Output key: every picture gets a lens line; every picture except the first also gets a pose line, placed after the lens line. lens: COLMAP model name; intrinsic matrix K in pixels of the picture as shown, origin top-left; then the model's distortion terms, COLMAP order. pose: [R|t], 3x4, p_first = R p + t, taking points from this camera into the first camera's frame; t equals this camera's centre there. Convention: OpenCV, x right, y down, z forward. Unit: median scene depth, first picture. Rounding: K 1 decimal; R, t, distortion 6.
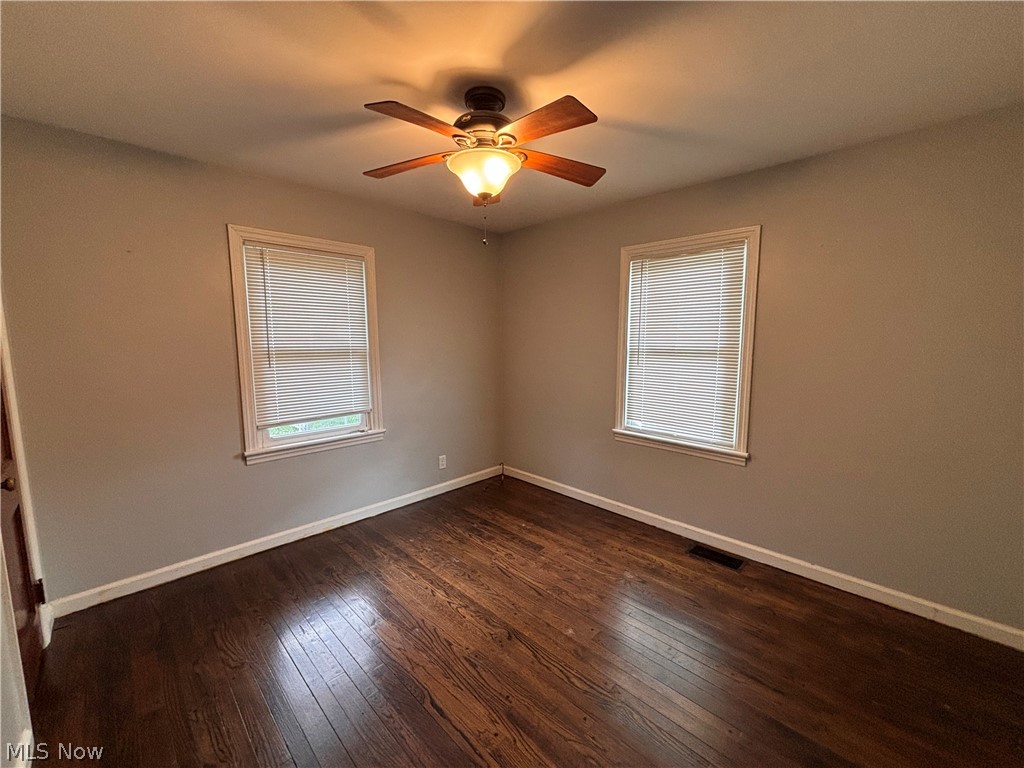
lens RADIAL K [[414.3, 0, 504.0], [0, 414.3, 389.9], [0, 0, 1]] dist [0.000156, 0.002777]
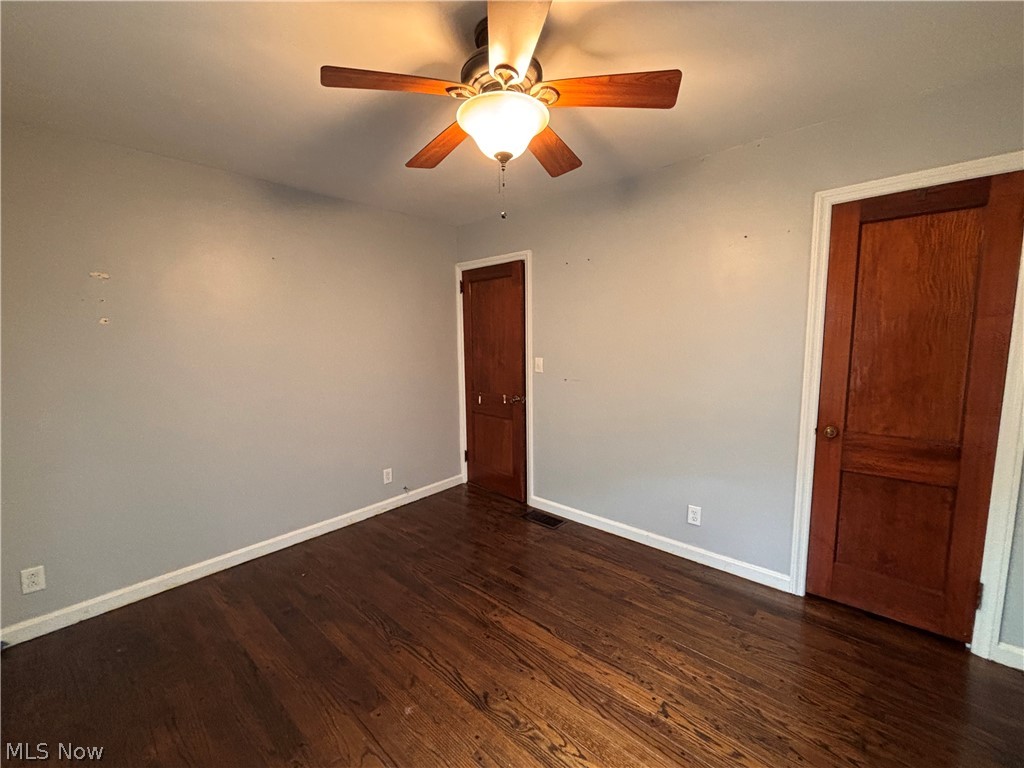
lens RADIAL K [[414.3, 0, 513.3], [0, 414.3, 384.8], [0, 0, 1]] dist [0.000156, 0.002777]
pose [[-0.996874, 0.027500, -0.074064, 0.003144], [0.009440, 0.972210, 0.233922, -0.221324], [0.078439, 0.232492, -0.969430, 1.811612]]
